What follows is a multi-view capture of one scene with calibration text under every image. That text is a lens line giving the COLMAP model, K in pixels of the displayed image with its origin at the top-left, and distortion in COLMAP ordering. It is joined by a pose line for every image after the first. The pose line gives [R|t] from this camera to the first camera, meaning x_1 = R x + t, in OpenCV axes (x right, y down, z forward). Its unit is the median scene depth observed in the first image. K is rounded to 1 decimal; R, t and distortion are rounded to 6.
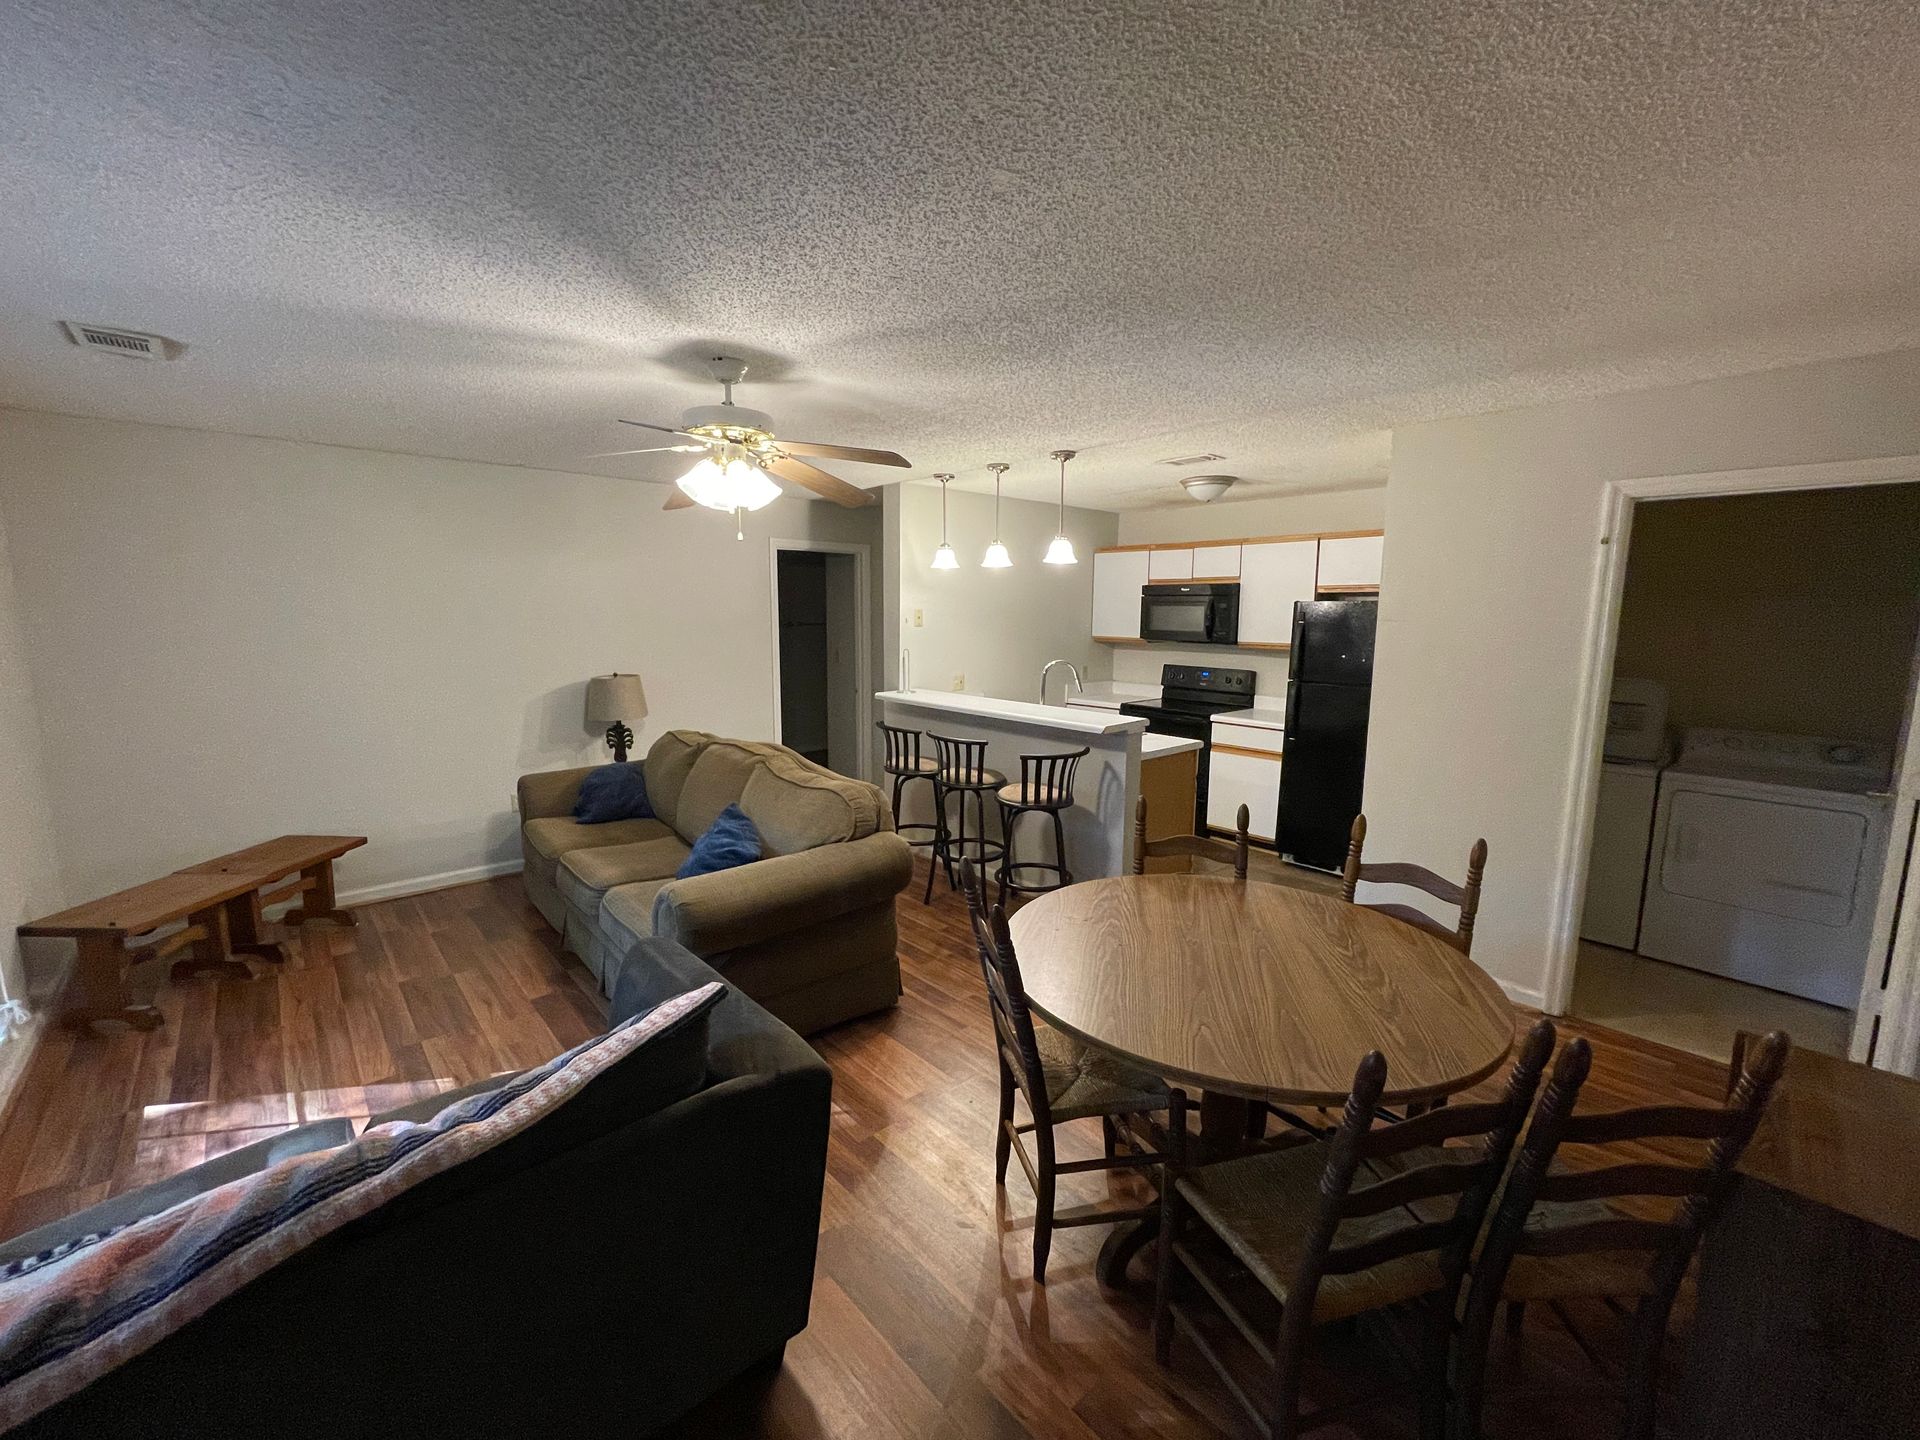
lens RADIAL K [[777.5, 0, 954.8], [0, 777.5, 717.9], [0, 0, 1]] dist [0.001609, -0.000972]
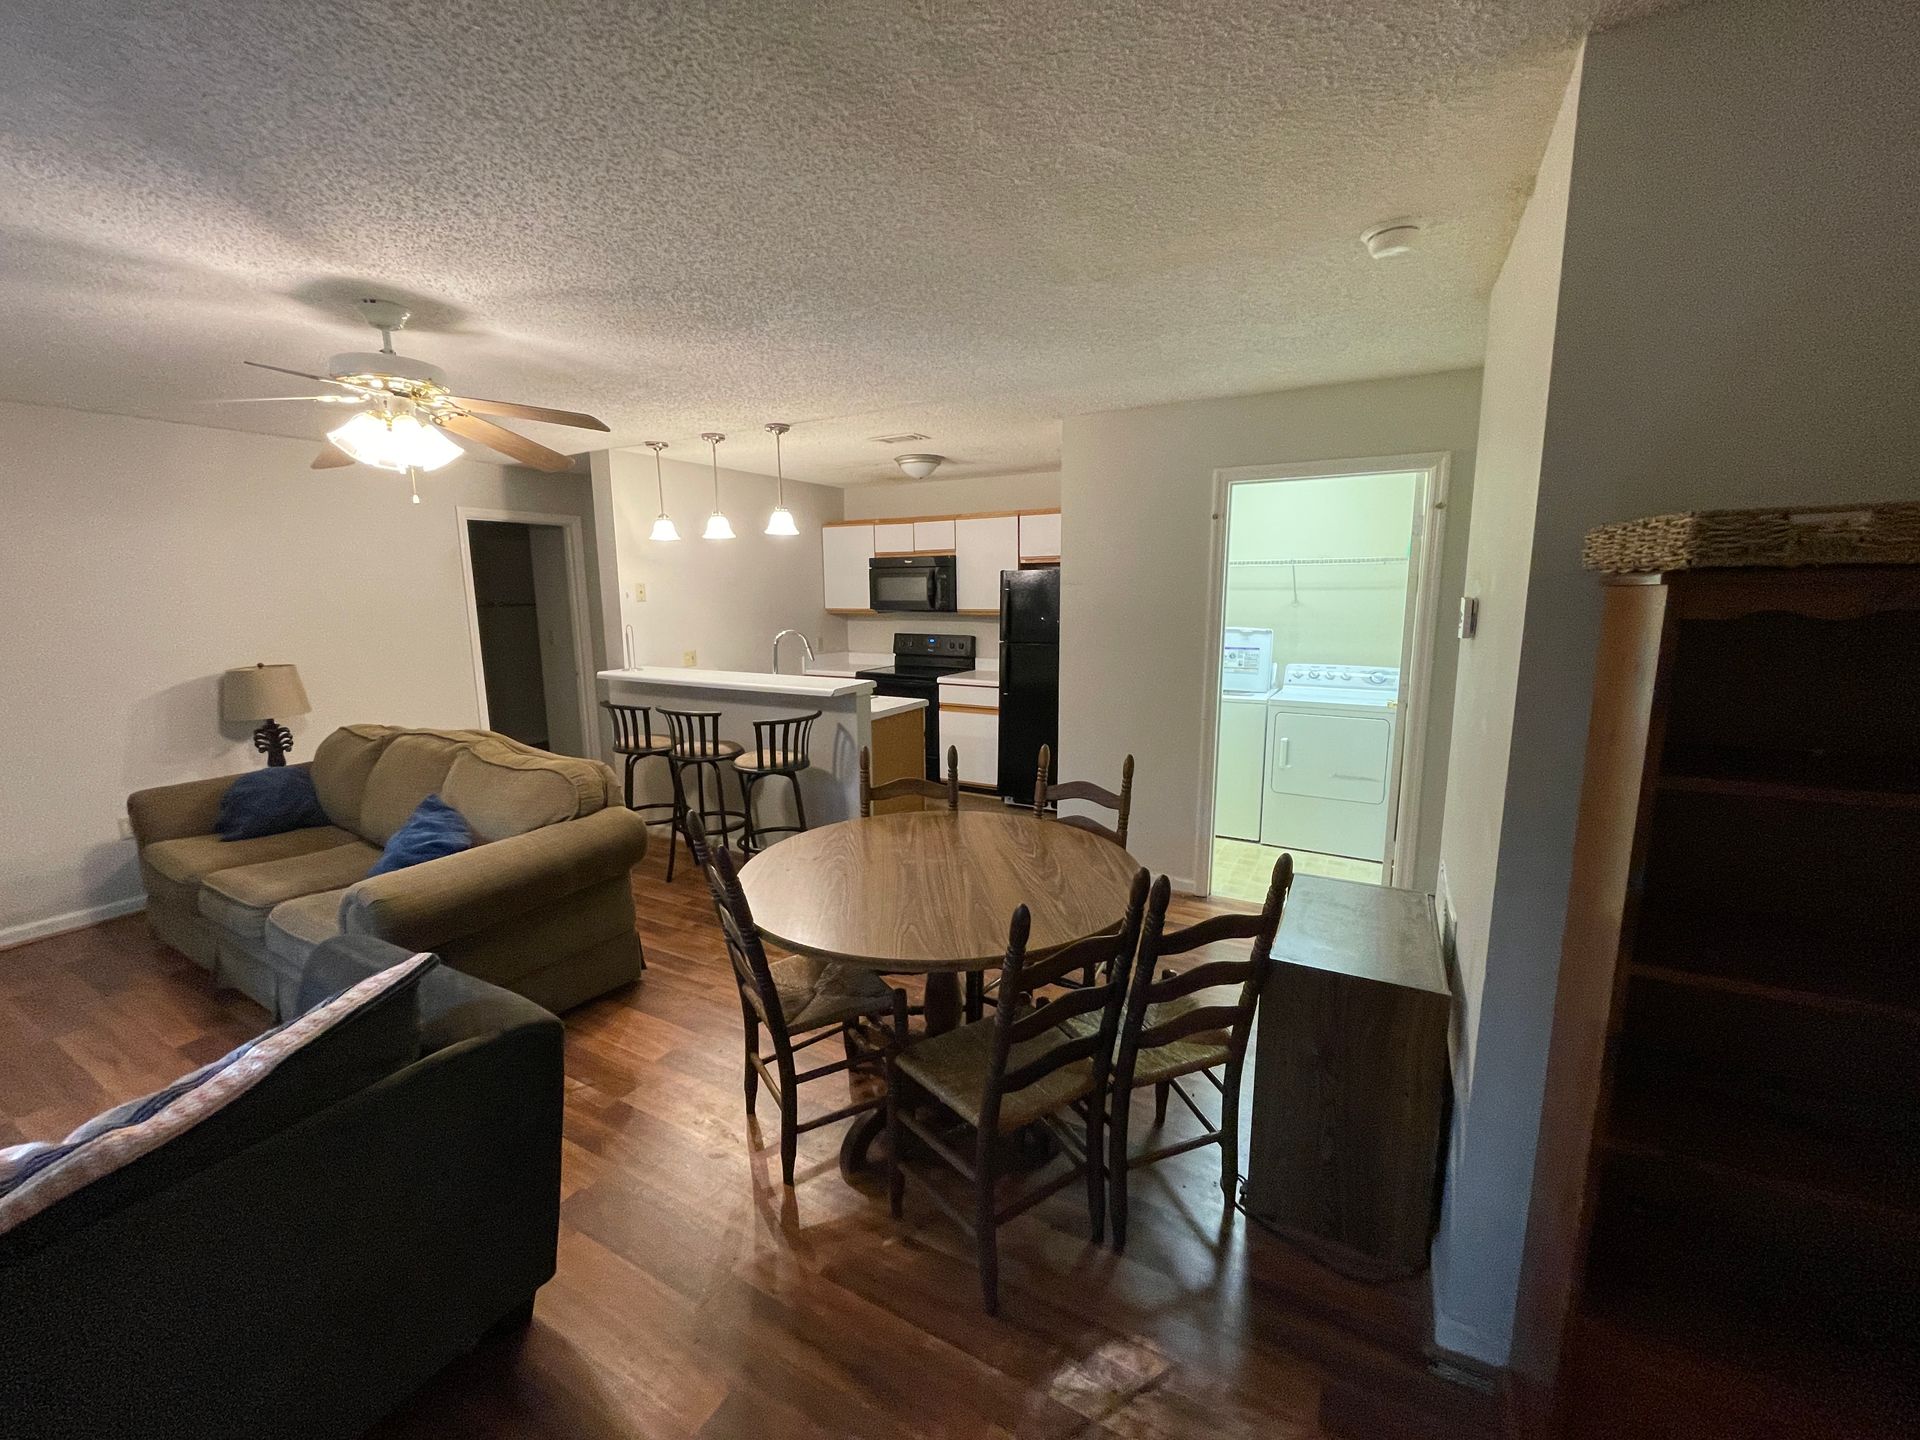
lens RADIAL K [[777.5, 0, 954.8], [0, 777.5, 717.9], [0, 0, 1]] dist [0.001609, -0.000972]
pose [[0.948076, -0.068540, 0.310571, 0.019387], [0.060211, 0.997524, 0.036340, 0.022961], [-0.312292, -0.015753, 0.949855, -0.059925]]
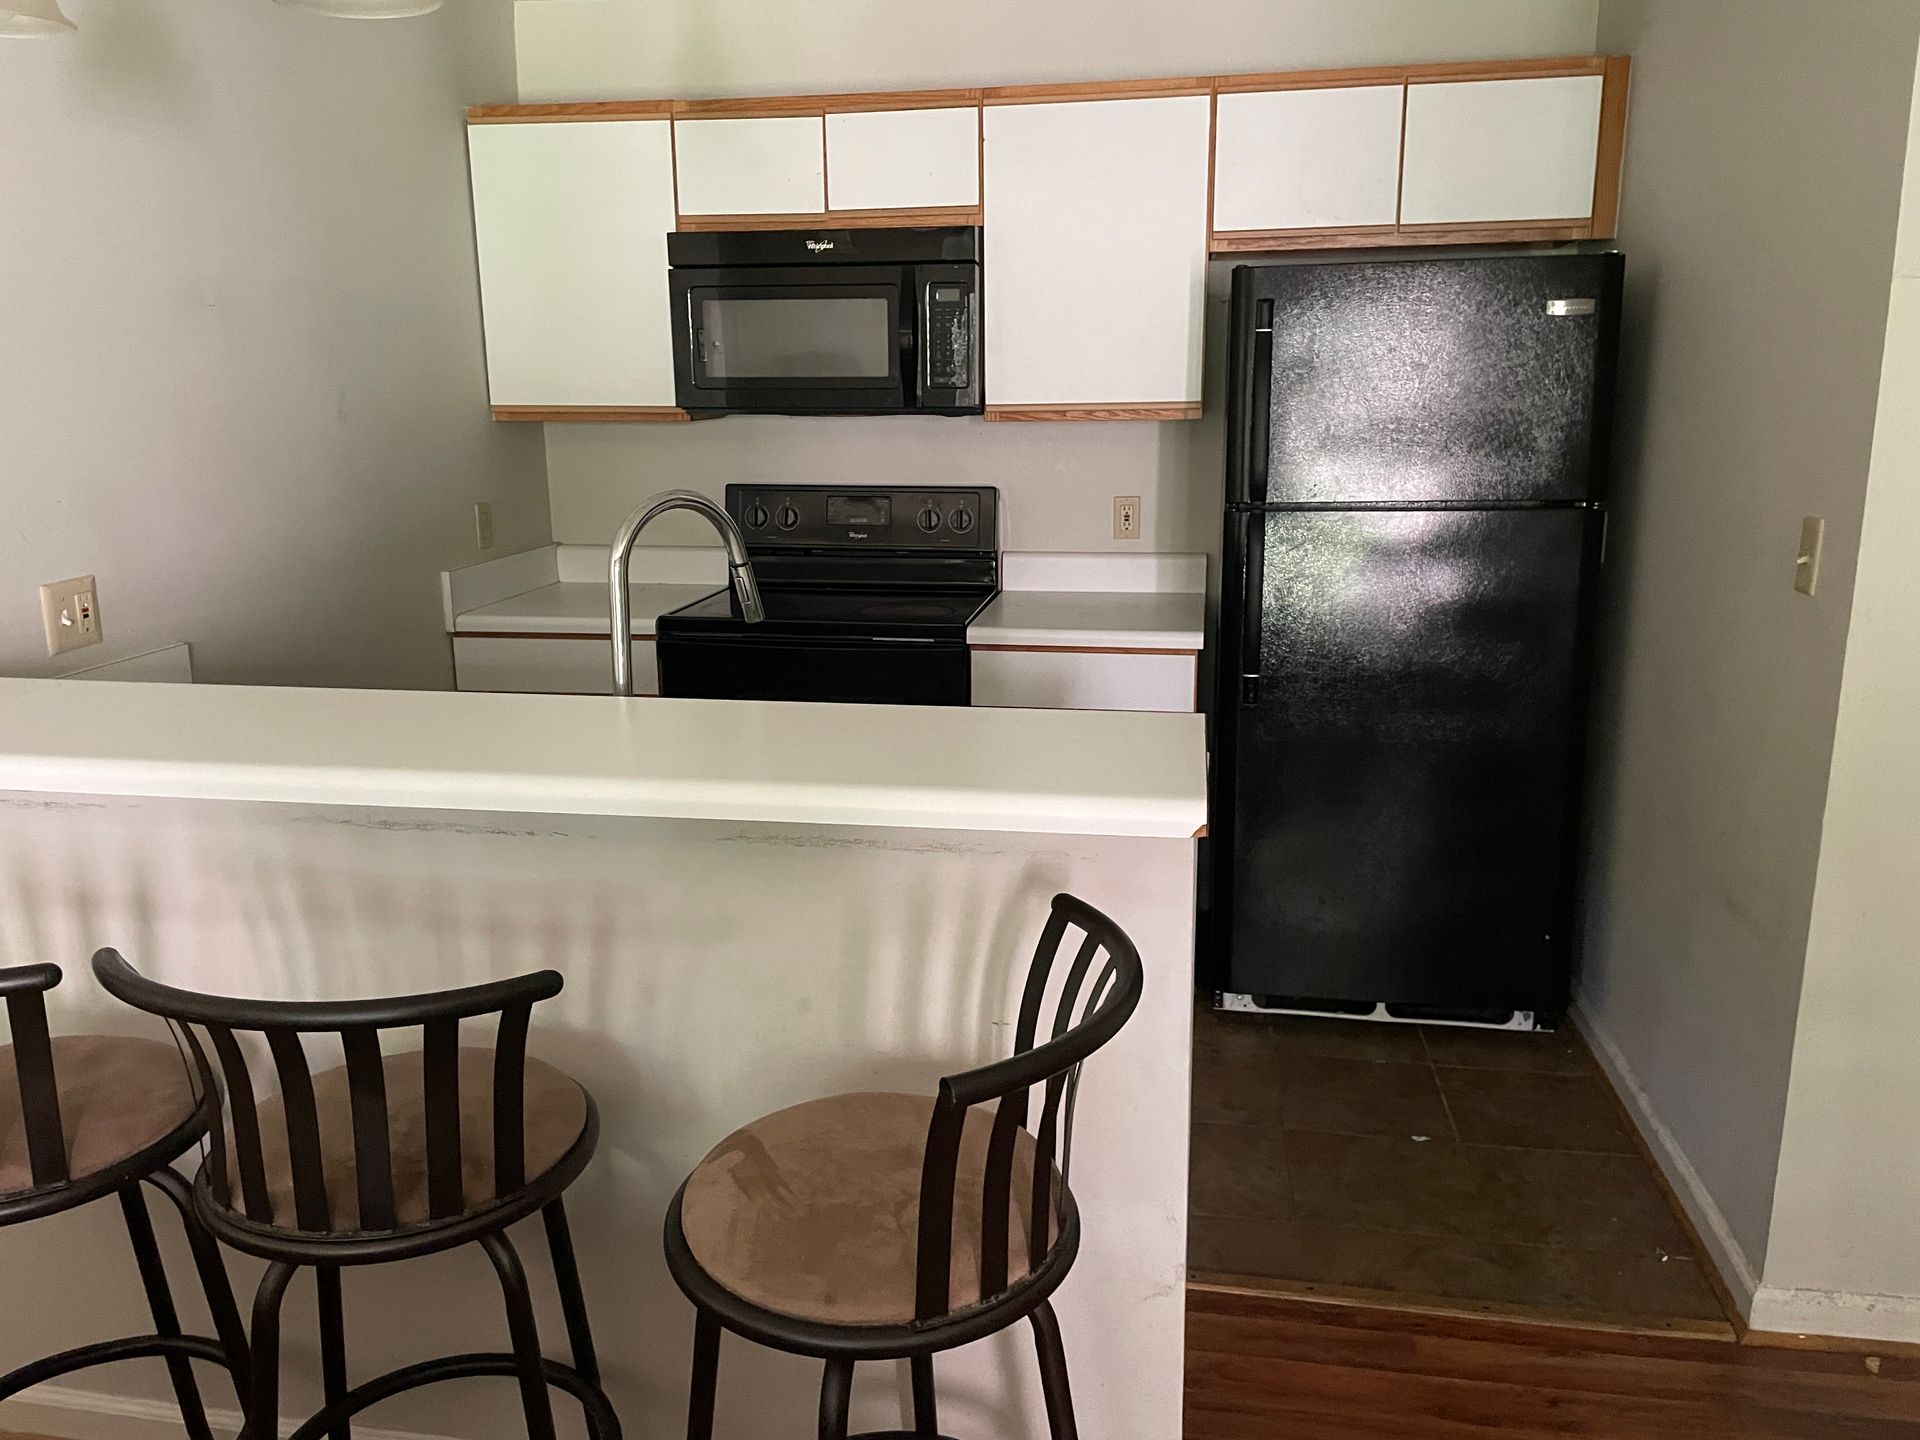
lens RADIAL K [[1419.2, 0, 960.0], [0, 1419.2, 720.0], [0, 0, 1]] dist [0.037698, -0.000400]
pose [[0.782897, -0.157479, 0.601891, -0.077519], [0.099663, 0.986686, 0.128523, -0.068408], [-0.614117, -0.040634, 0.788168, 0.823622]]
